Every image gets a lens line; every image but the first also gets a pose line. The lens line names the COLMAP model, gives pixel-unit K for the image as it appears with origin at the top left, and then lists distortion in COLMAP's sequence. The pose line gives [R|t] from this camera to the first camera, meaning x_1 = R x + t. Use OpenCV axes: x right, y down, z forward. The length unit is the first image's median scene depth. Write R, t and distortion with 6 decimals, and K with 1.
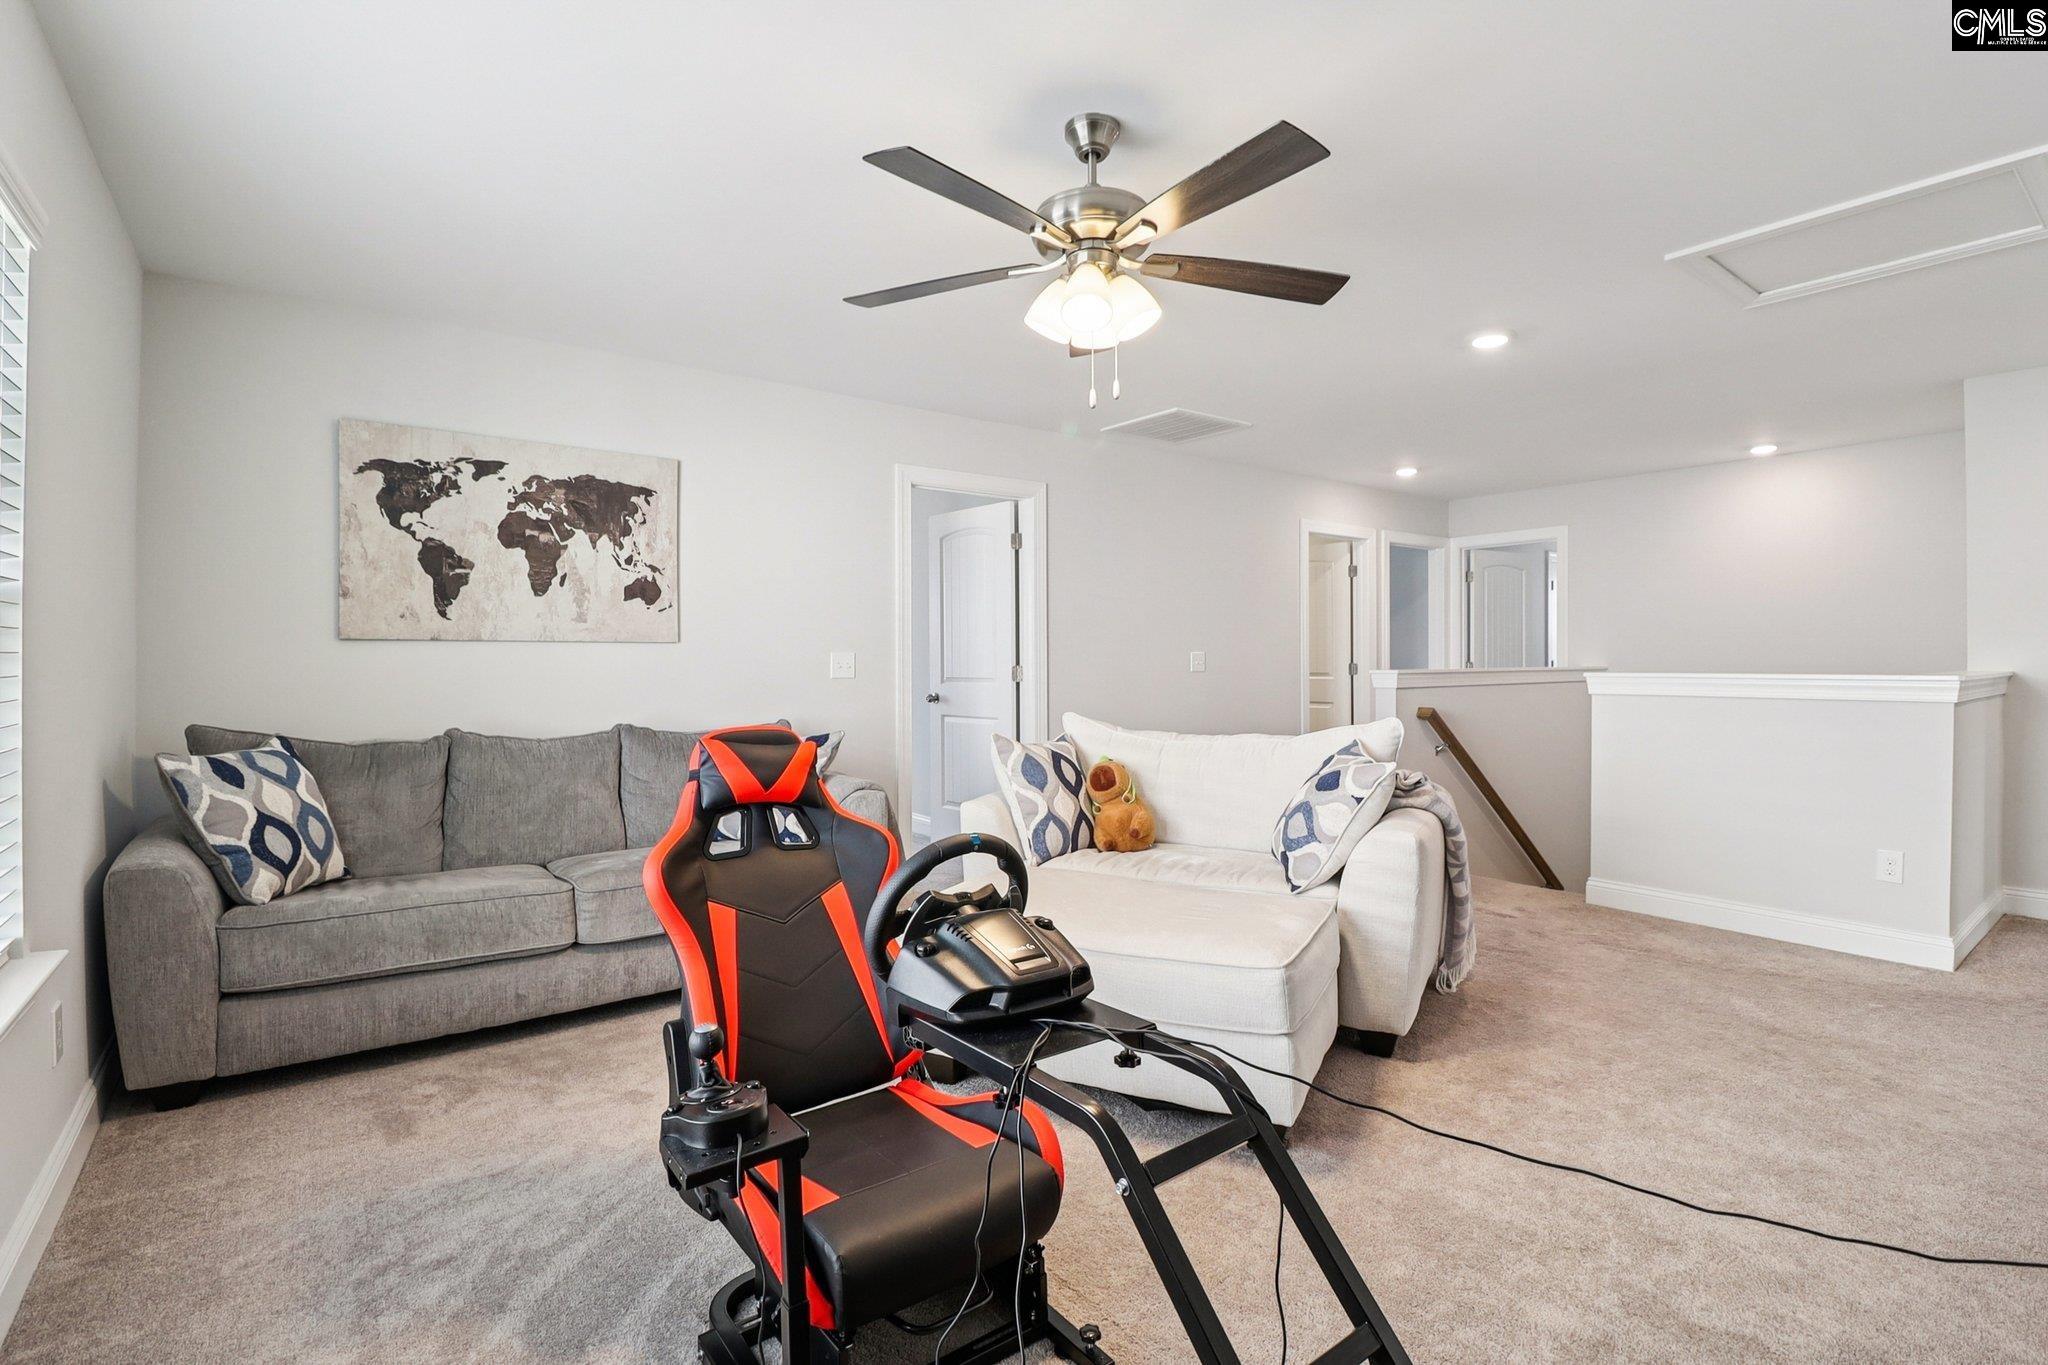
lens RADIAL K [[964.9, 0, 1033.2], [0, 964.9, 674.5], [0, 0, 1]] dist [-0.002130, 0.000533]
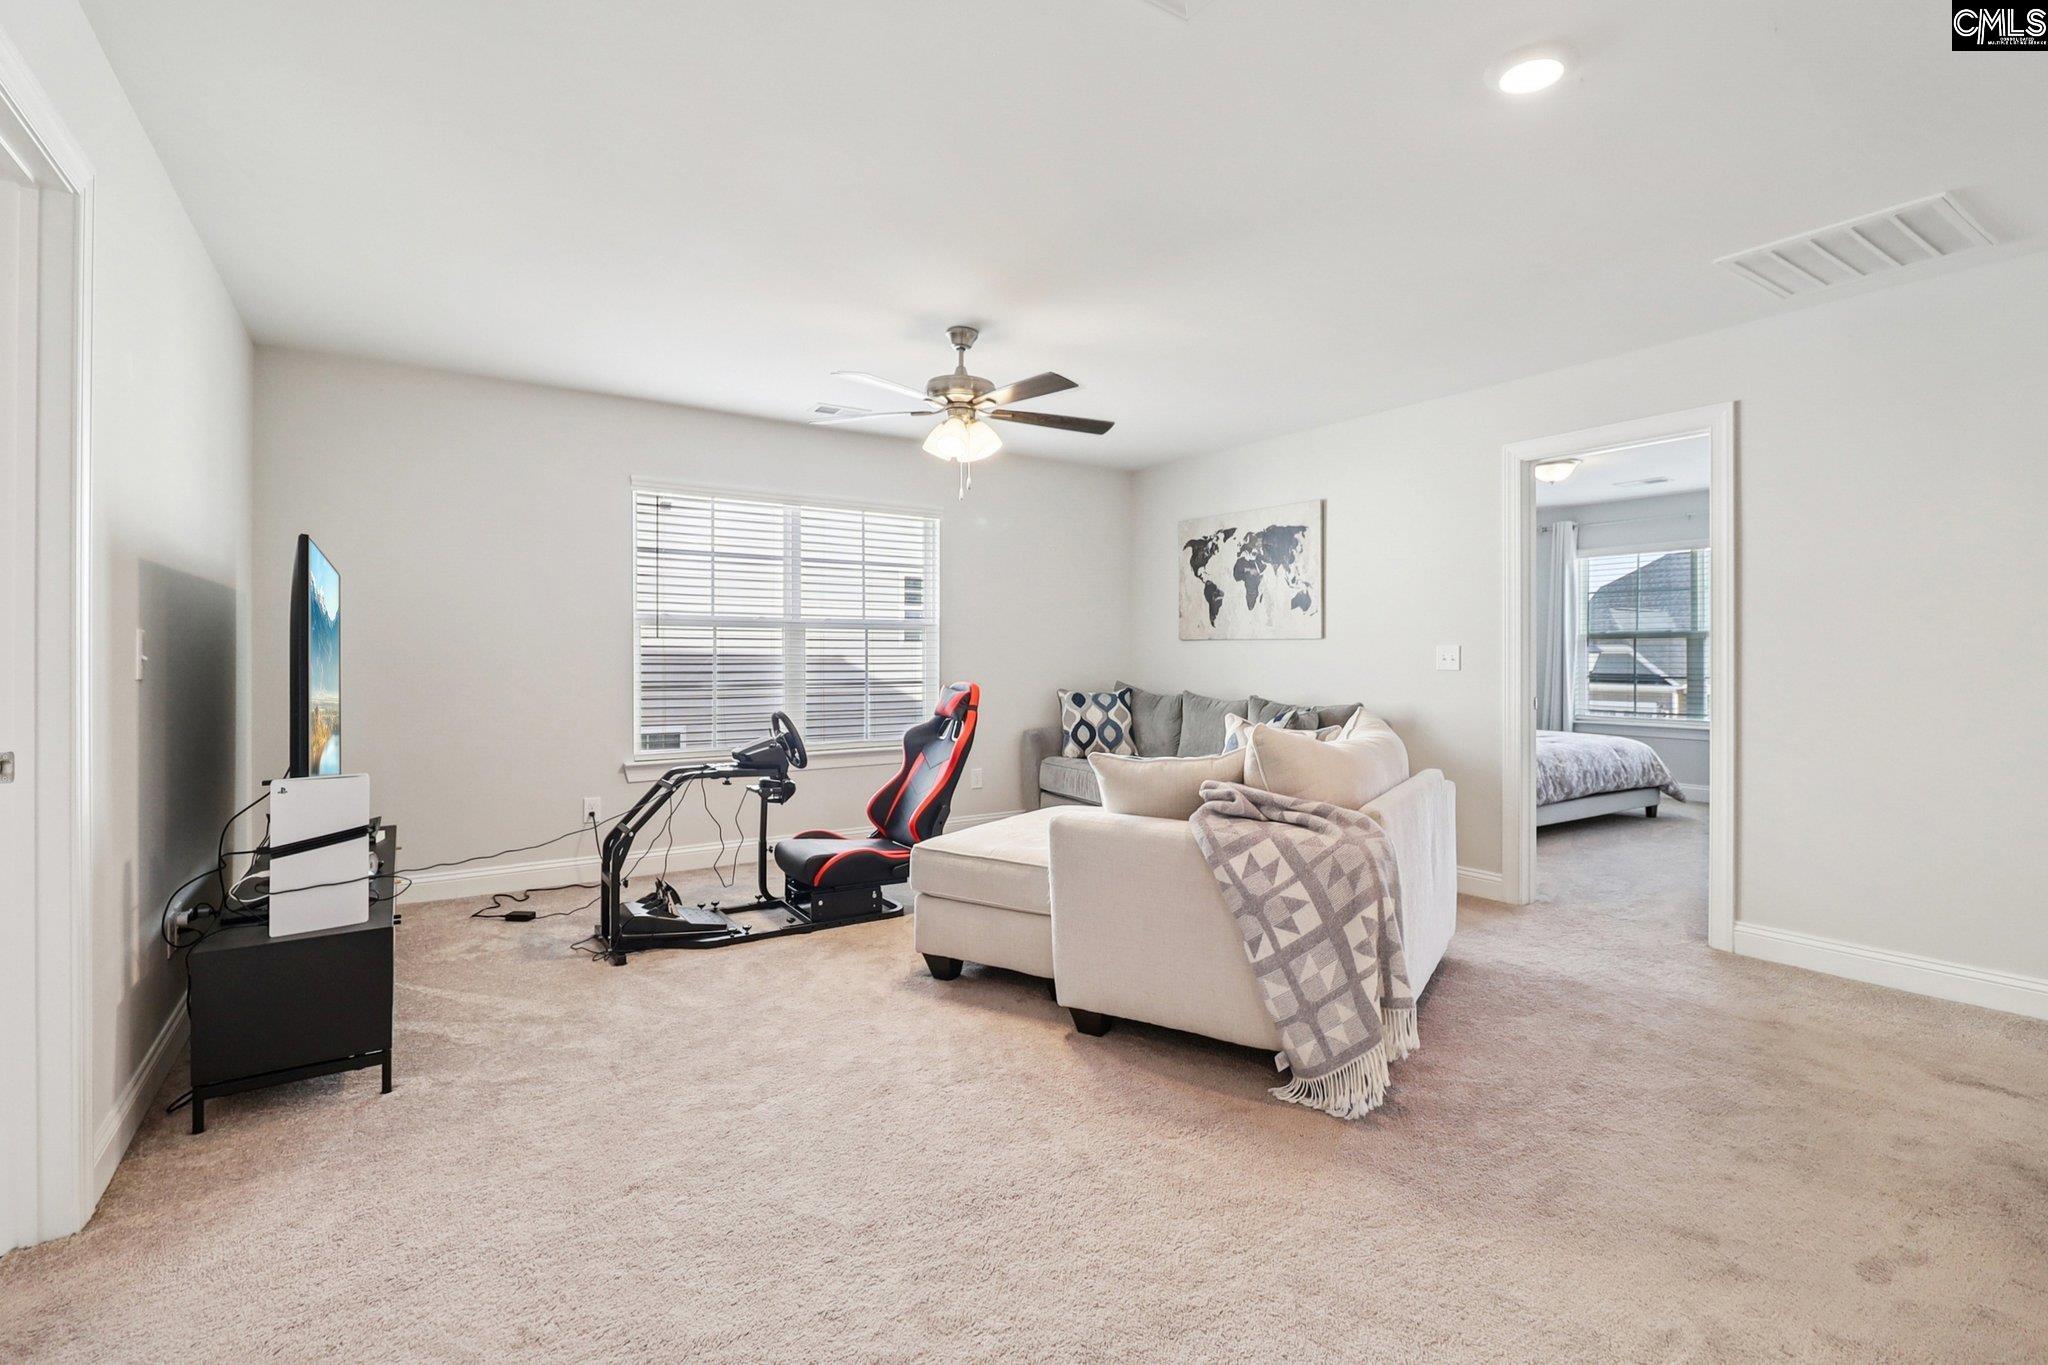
lens RADIAL K [[964.9, 0, 1031.1], [0, 964.9, 662.3], [0, 0, 1]] dist [-0.002130, 0.000533]
pose [[-0.066539, 0.010226, -0.997731, 1.066299], [-0.022306, 0.999682, 0.011734, -0.008200], [0.997534, 0.023036, -0.066289, 0.766144]]
